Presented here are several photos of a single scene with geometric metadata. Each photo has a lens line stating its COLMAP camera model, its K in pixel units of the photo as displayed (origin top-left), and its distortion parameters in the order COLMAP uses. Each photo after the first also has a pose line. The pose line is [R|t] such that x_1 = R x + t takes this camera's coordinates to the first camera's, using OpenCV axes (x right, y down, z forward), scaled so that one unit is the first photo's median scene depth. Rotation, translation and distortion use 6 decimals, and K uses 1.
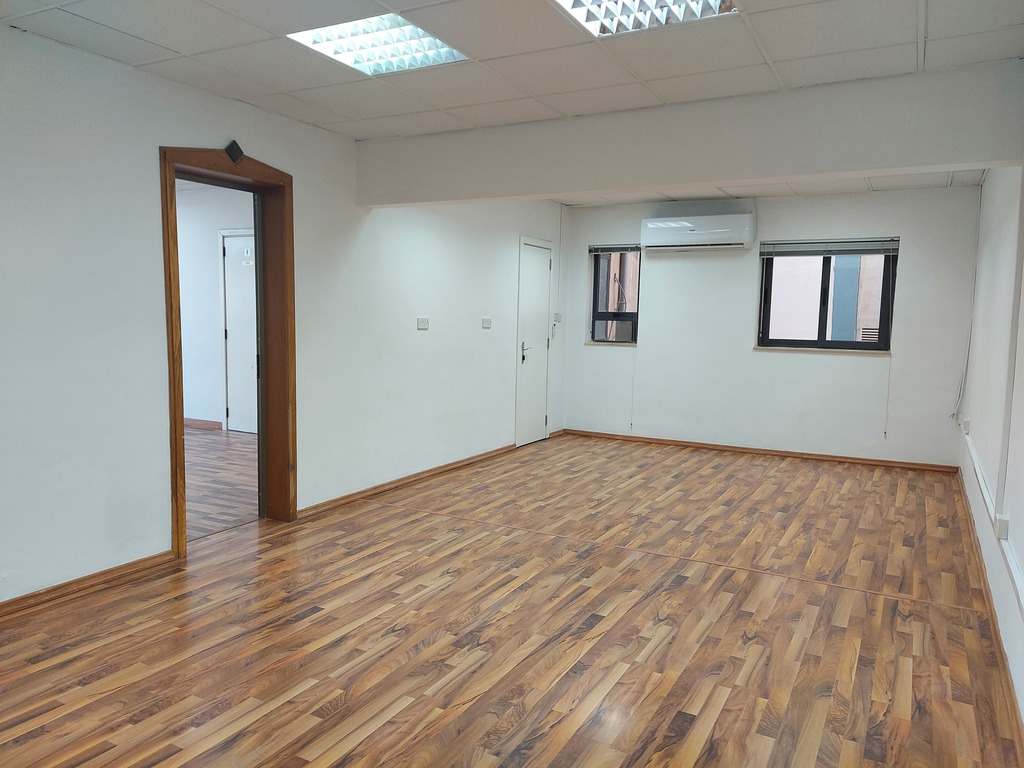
lens RADIAL K [[737.1, 0, 514.6], [0, 737.1, 381.7], [0, 0, 1]] dist [0.081812, -0.068491]
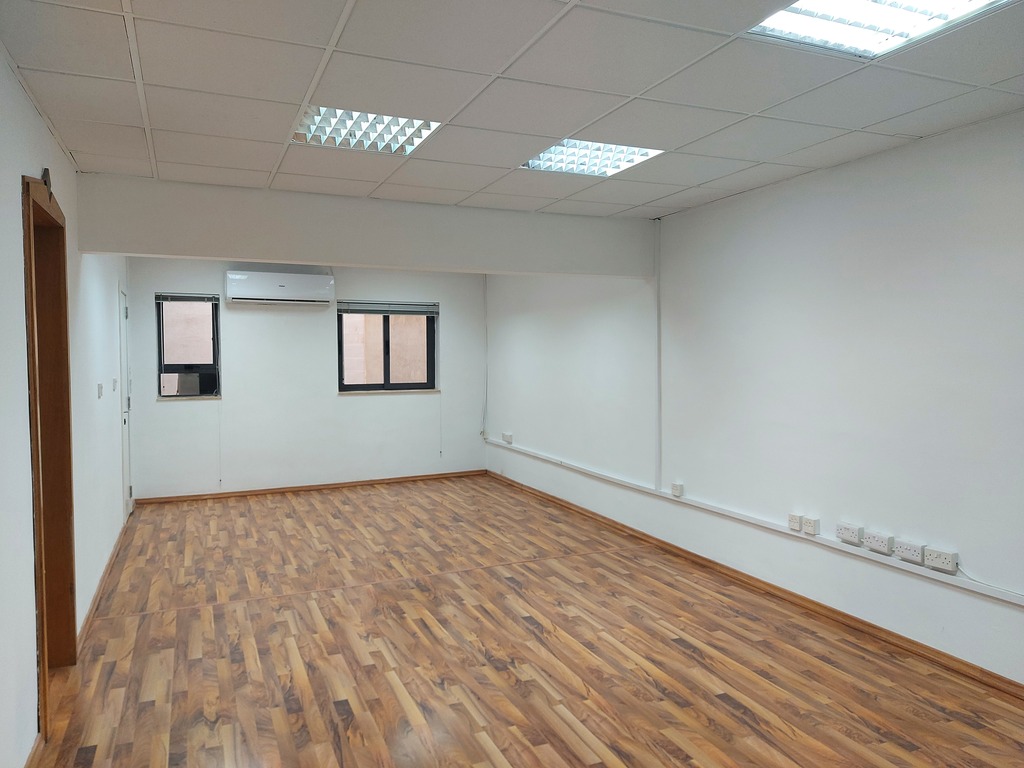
lens RADIAL K [[737.1, 0, 517.5], [0, 737.1, 382.9], [0, 0, 1]] dist [0.081812, -0.068491]
pose [[0.613303, -0.055228, 0.787915, -0.683858], [0.091959, 0.995761, -0.001783, -0.060622], [-0.784476, 0.073549, 0.615782, 0.171240]]
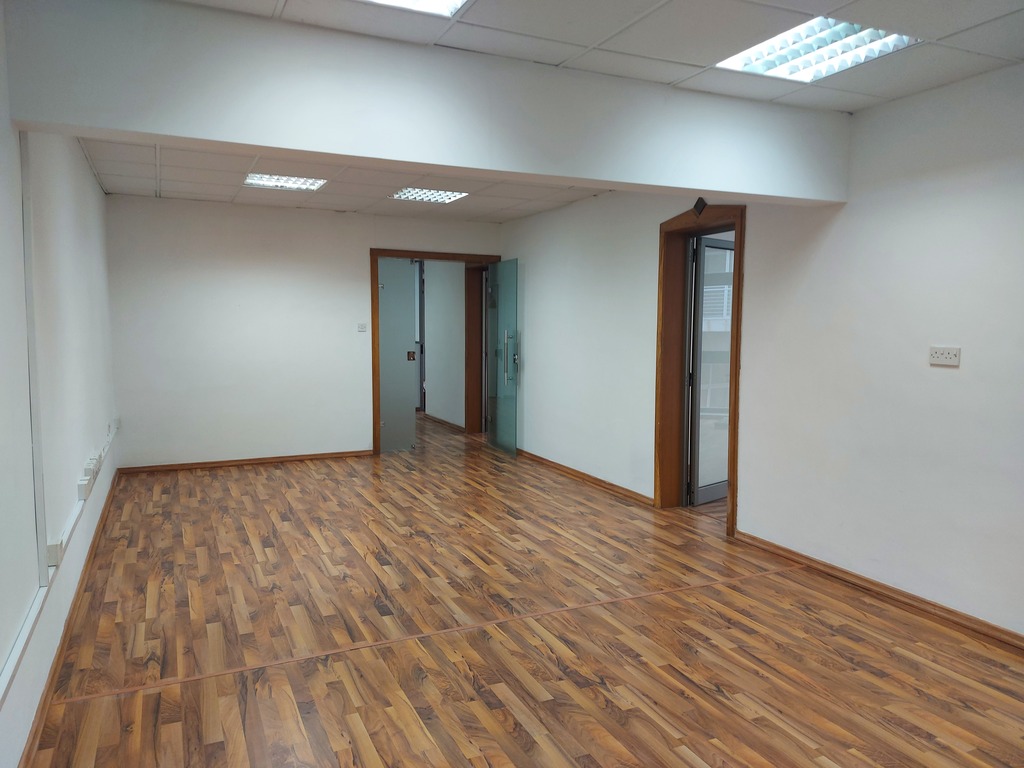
lens RADIAL K [[737.1, 0, 504.8], [0, 737.1, 382.4], [0, 0, 1]] dist [0.081812, -0.068491]
pose [[-0.601700, 0.044037, -0.797507, 0.795006], [-0.093093, 0.987807, 0.124781, -0.139872], [0.793278, 0.149323, -0.590264, 1.491518]]
